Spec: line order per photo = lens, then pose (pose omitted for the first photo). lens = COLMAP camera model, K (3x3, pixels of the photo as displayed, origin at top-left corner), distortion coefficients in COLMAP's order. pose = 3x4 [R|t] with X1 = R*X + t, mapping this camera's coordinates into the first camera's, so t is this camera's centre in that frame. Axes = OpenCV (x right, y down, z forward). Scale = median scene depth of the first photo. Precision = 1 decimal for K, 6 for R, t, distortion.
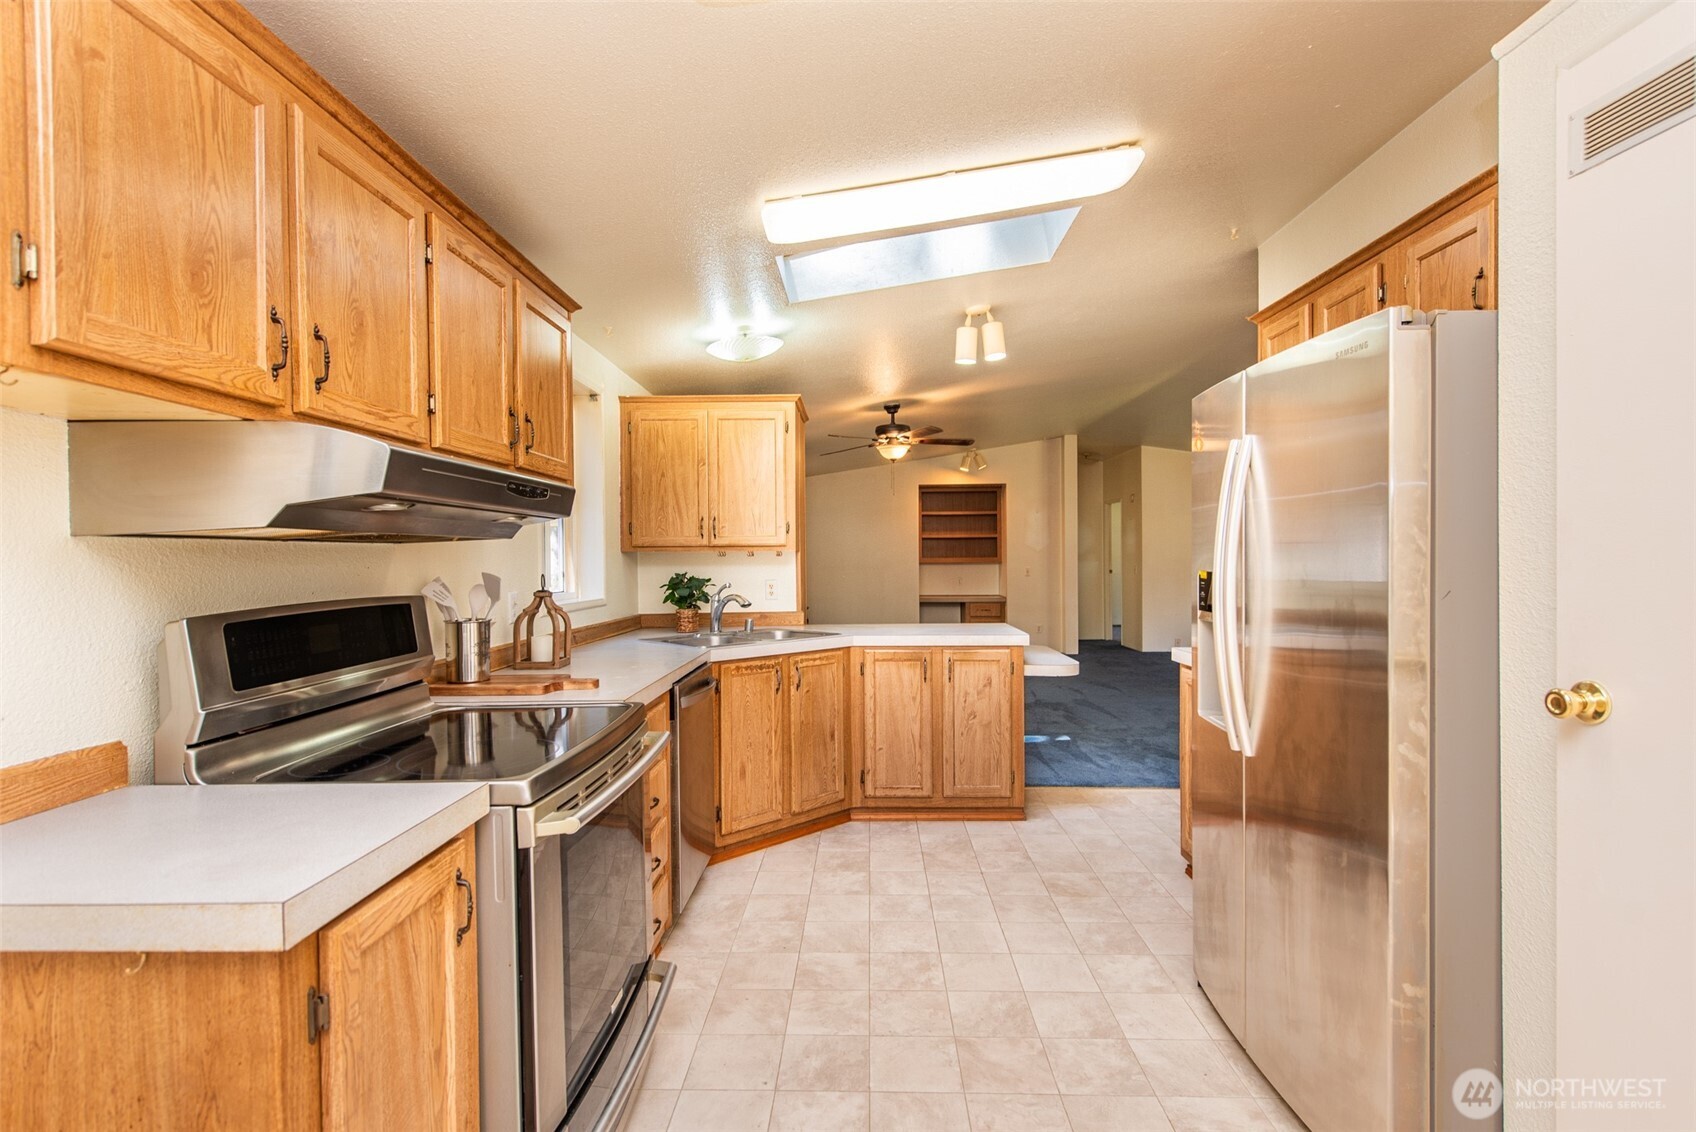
lens RADIAL K [[824.3, 0, 847.8], [0, 824.3, 565.5], [0, 0, 1]] dist [0.005186, -0.001472]
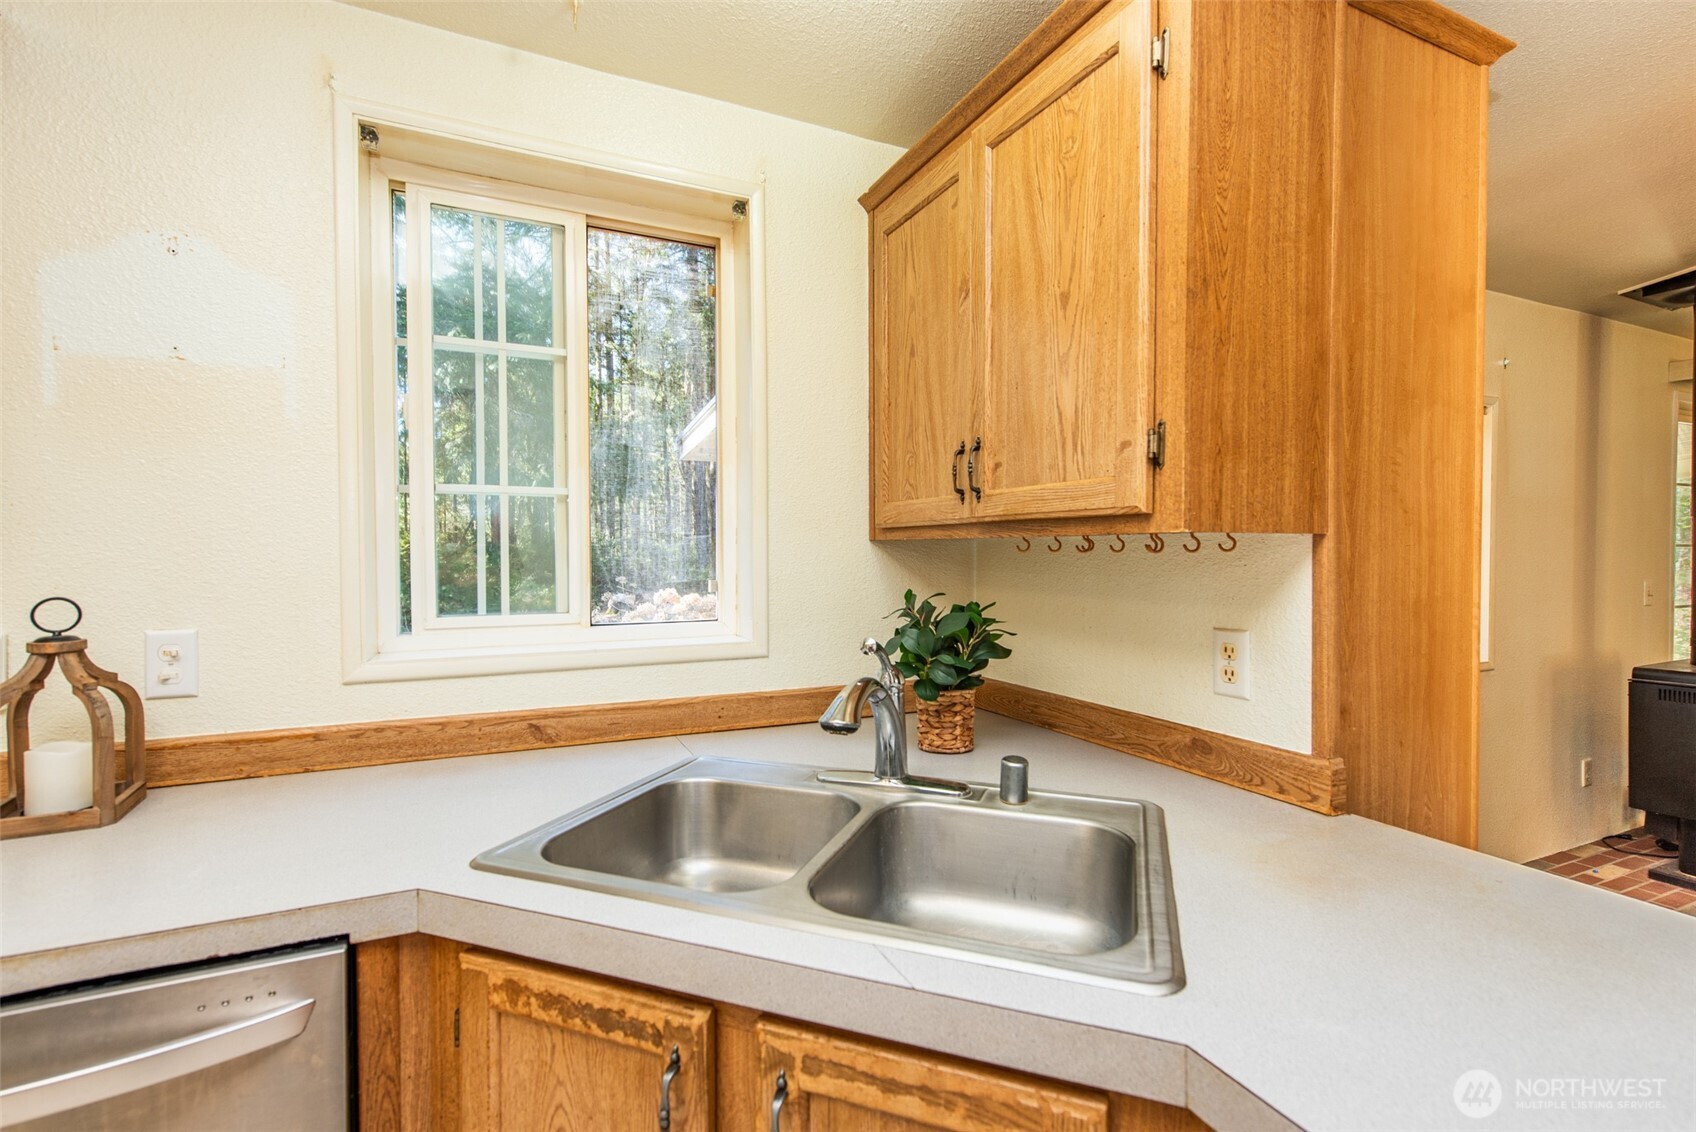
lens RADIAL K [[751.0, 0, 844.3], [0, 751.0, 563.8], [0, 0, 1]] dist [0.004165, -0.000287]
pose [[0.439574, 0.022827, -0.897916, 0.116975], [-0.008216, 0.999737, 0.021393, -0.014408], [0.898169, -0.002027, 0.439646, 0.946760]]
